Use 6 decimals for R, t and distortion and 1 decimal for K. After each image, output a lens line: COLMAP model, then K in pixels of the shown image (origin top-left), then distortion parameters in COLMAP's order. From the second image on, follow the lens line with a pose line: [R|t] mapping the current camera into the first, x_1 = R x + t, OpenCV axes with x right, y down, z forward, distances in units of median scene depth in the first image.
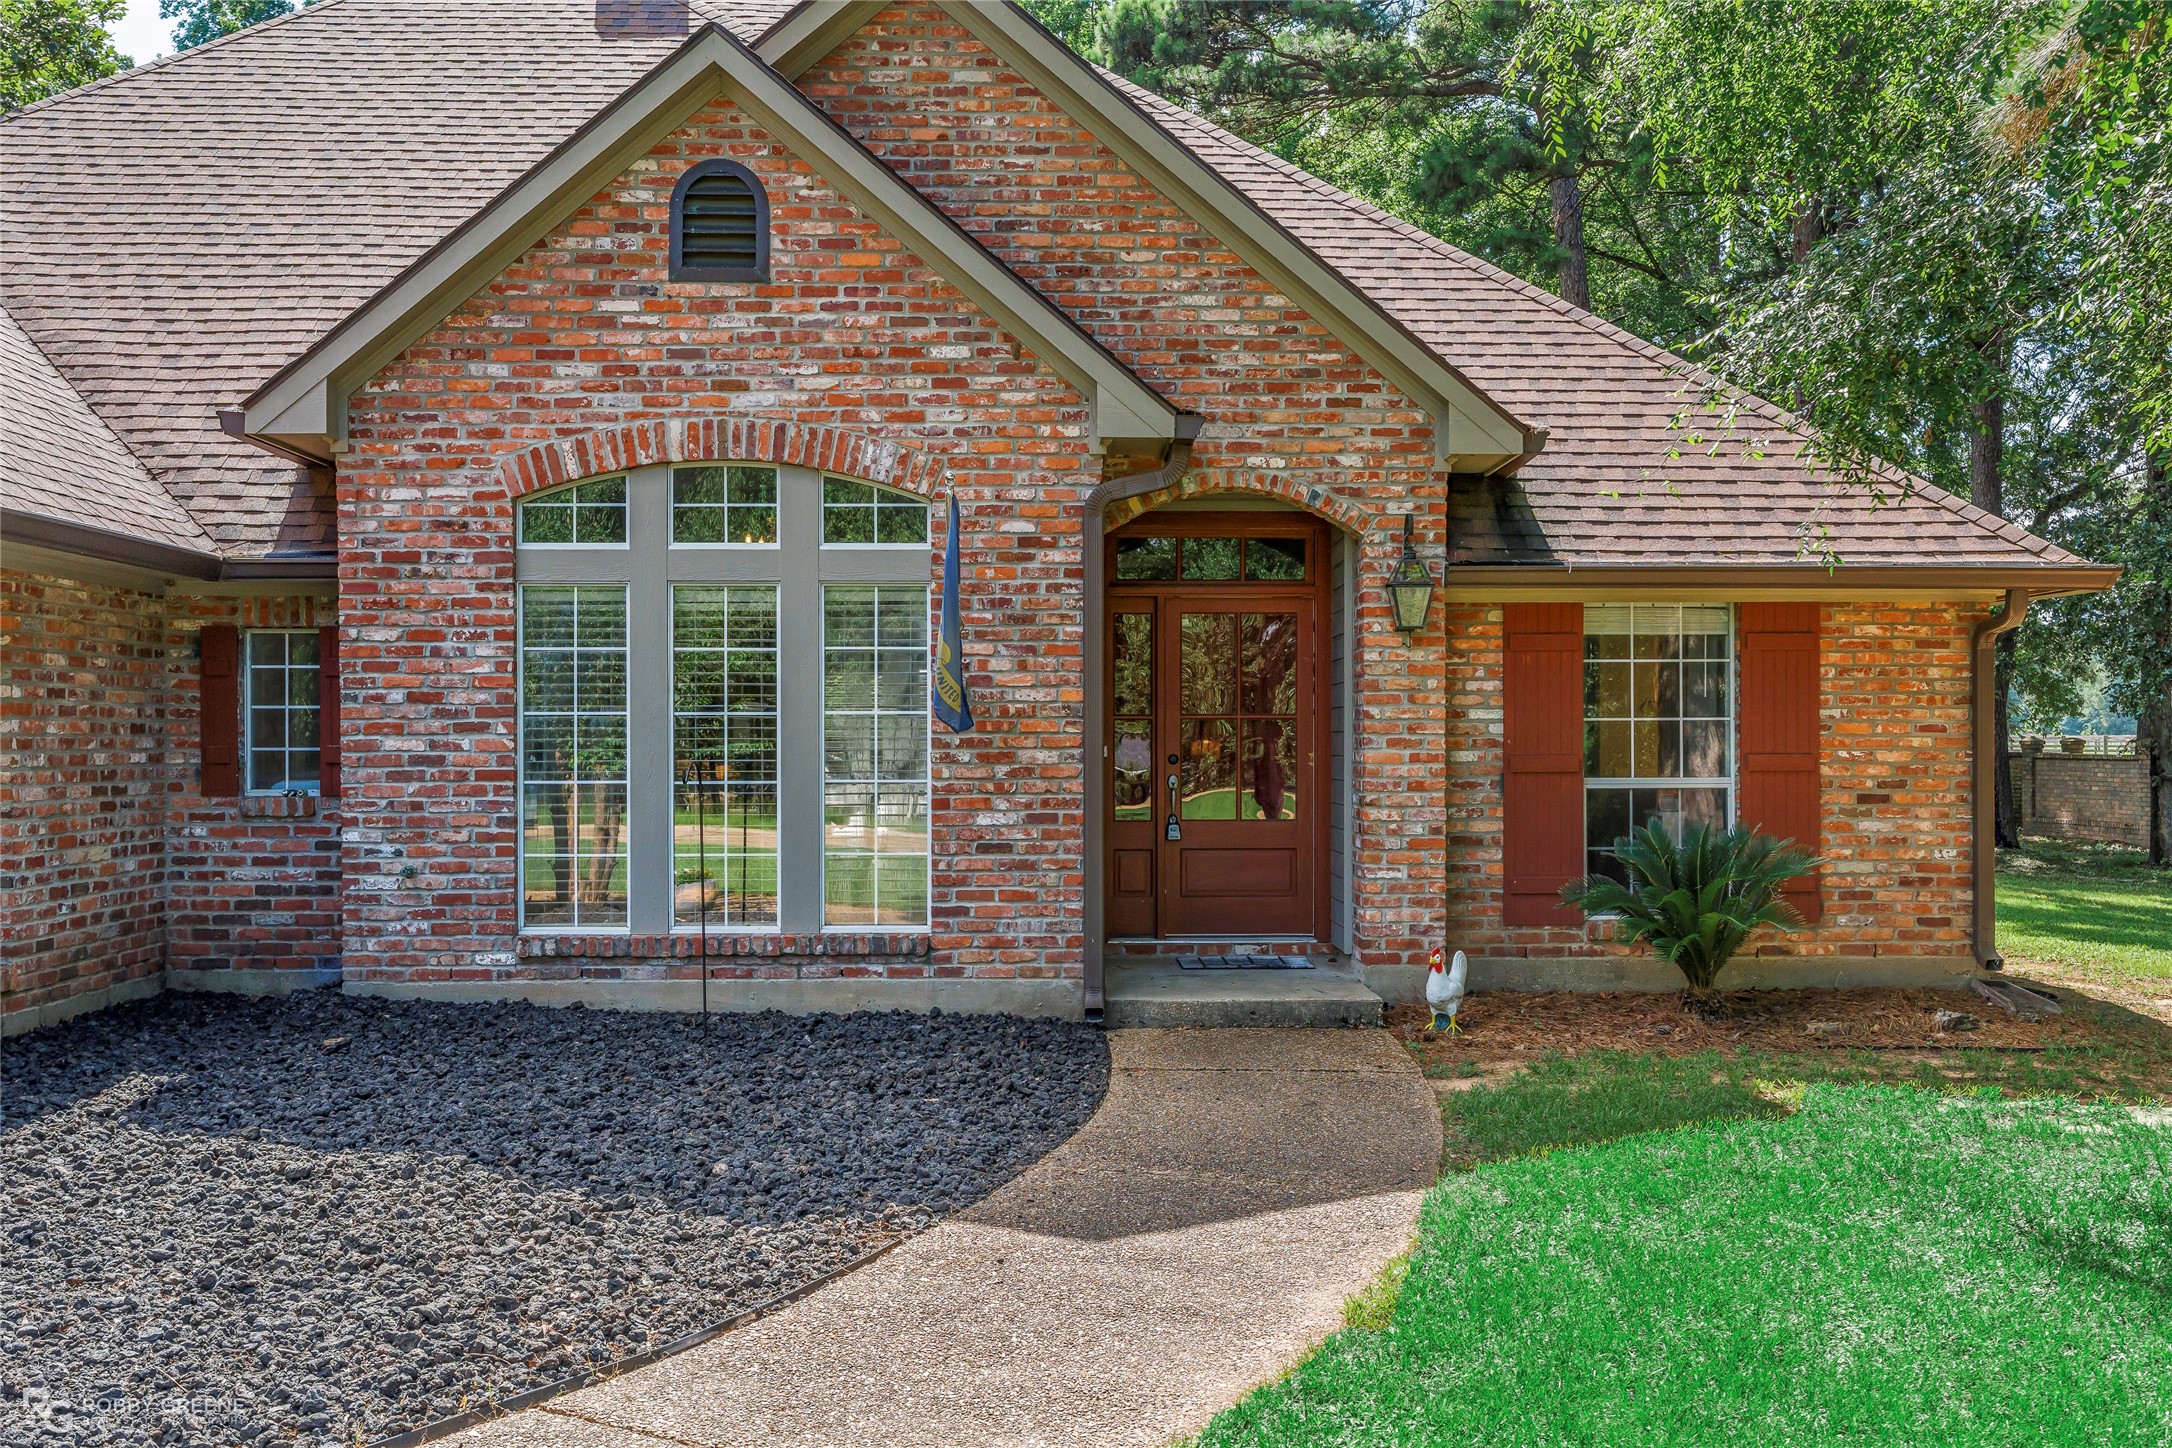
lens RADIAL K [[2164.0, 0, 1084.2], [0, 2164.0, 721.8], [0, 0, 1]] dist [-0.009622, 0.000000]
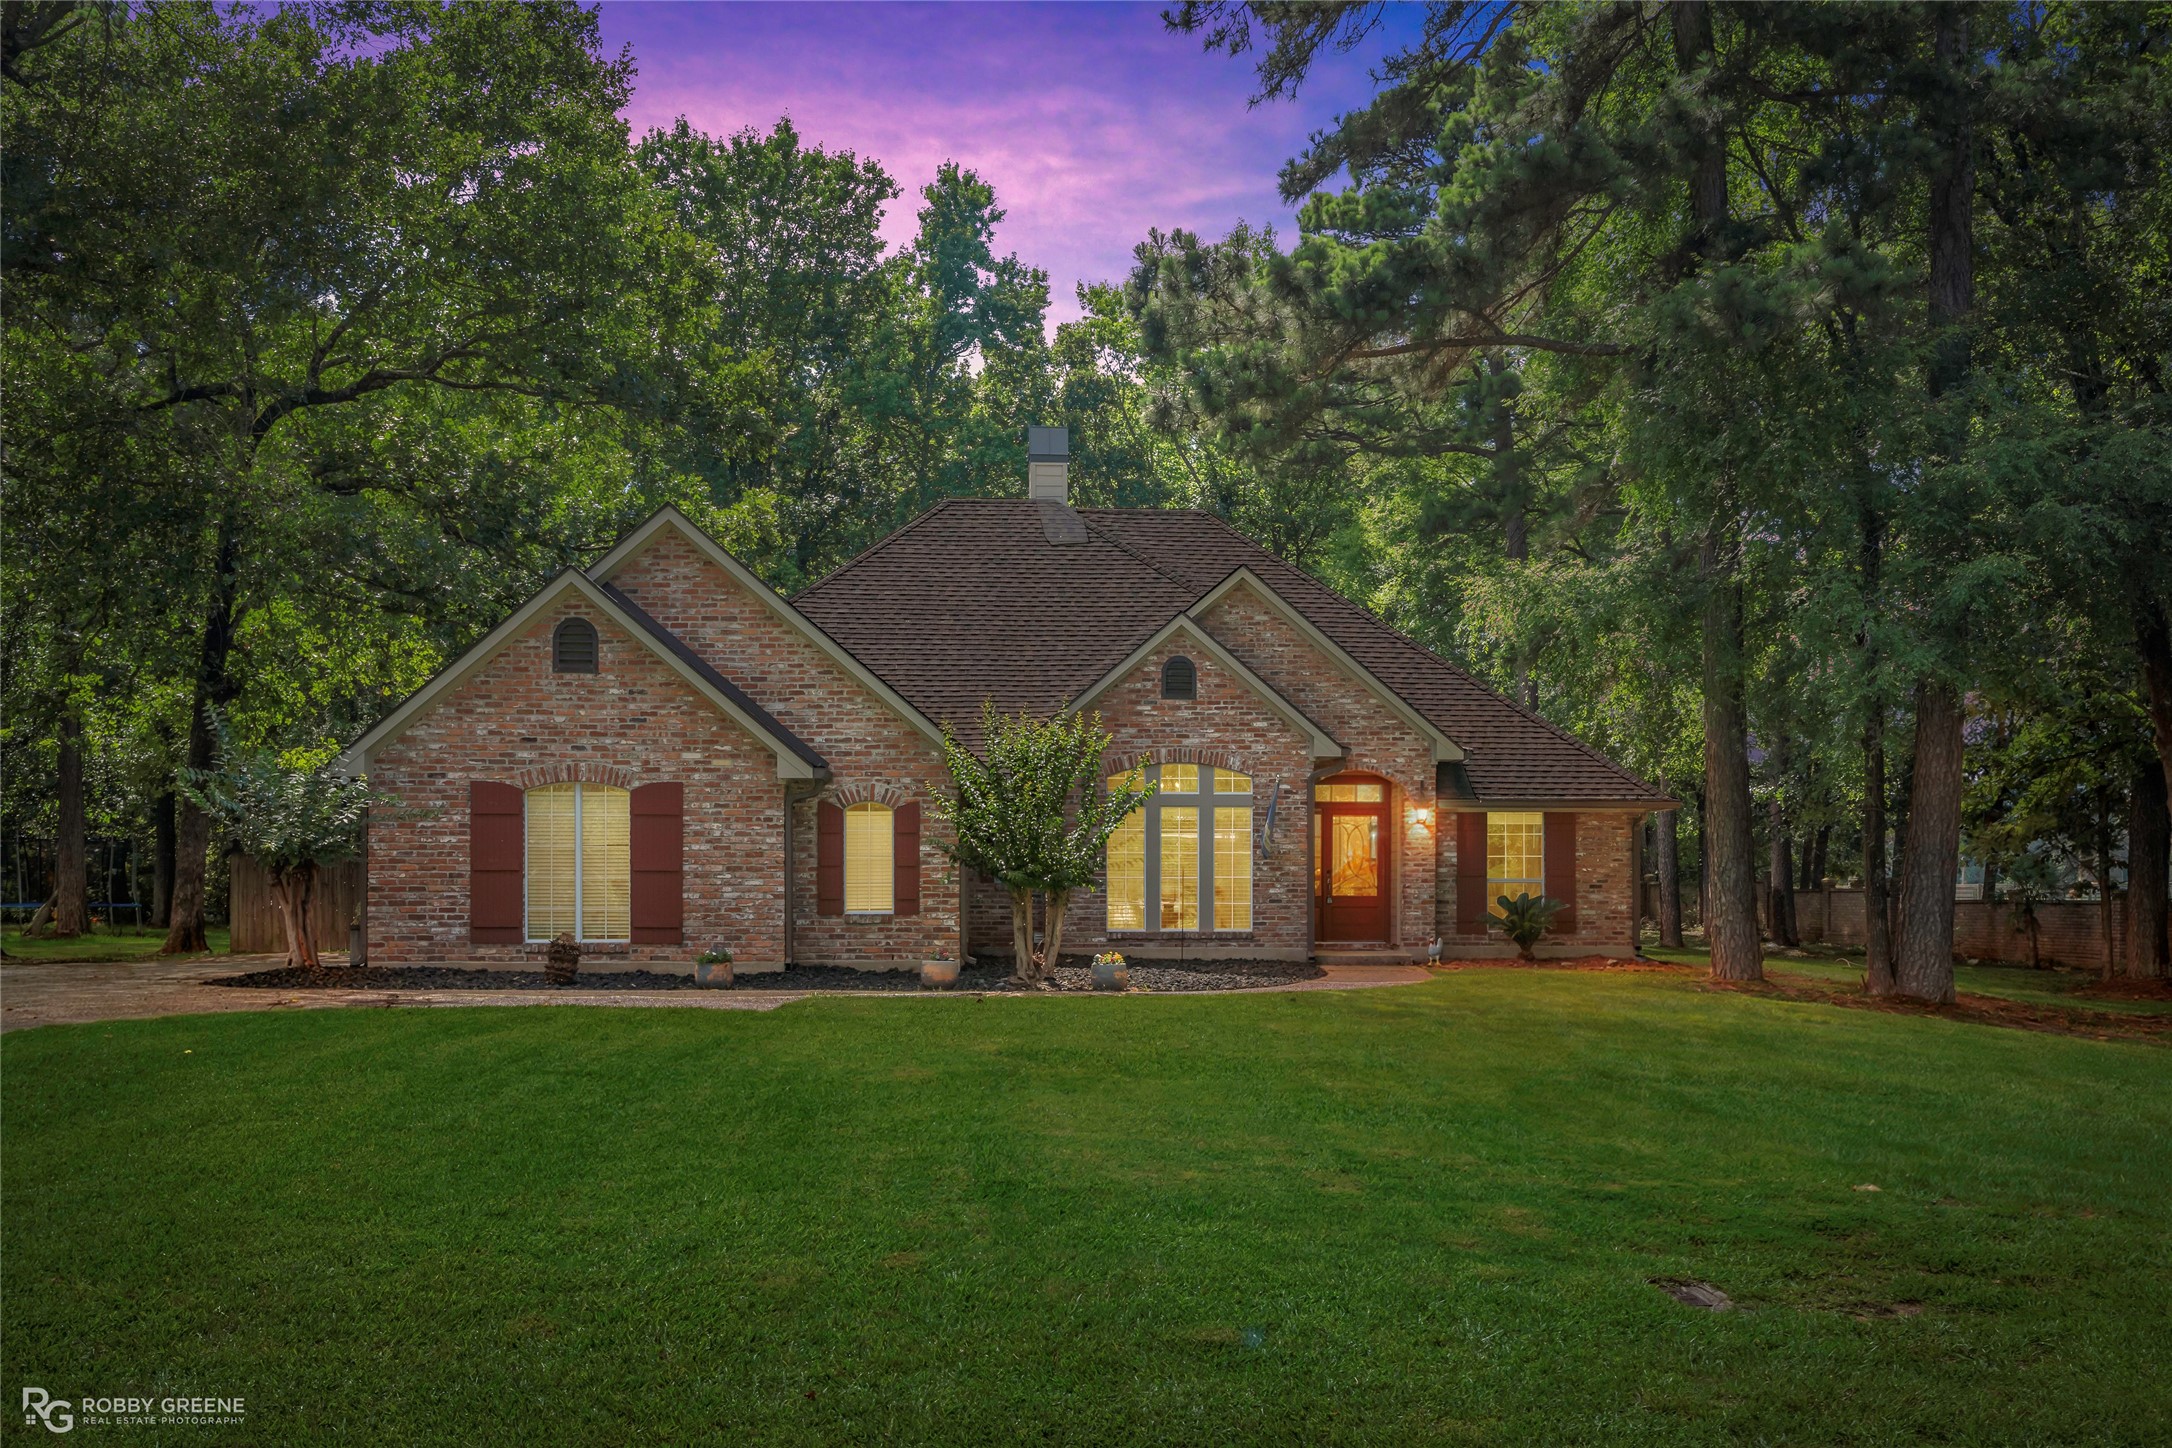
lens RADIAL K [[2164.0, 0, 1110.4], [0, 2164.0, 869.2], [0, 0, 1]] dist [-0.009622, 0.000000]
pose [[0.999719, 0.002536, 0.023552, -0.320339], [-0.002522, 0.999997, -0.000610, 0.019086], [-0.023553, 0.000550, 0.999722, -1.792714]]
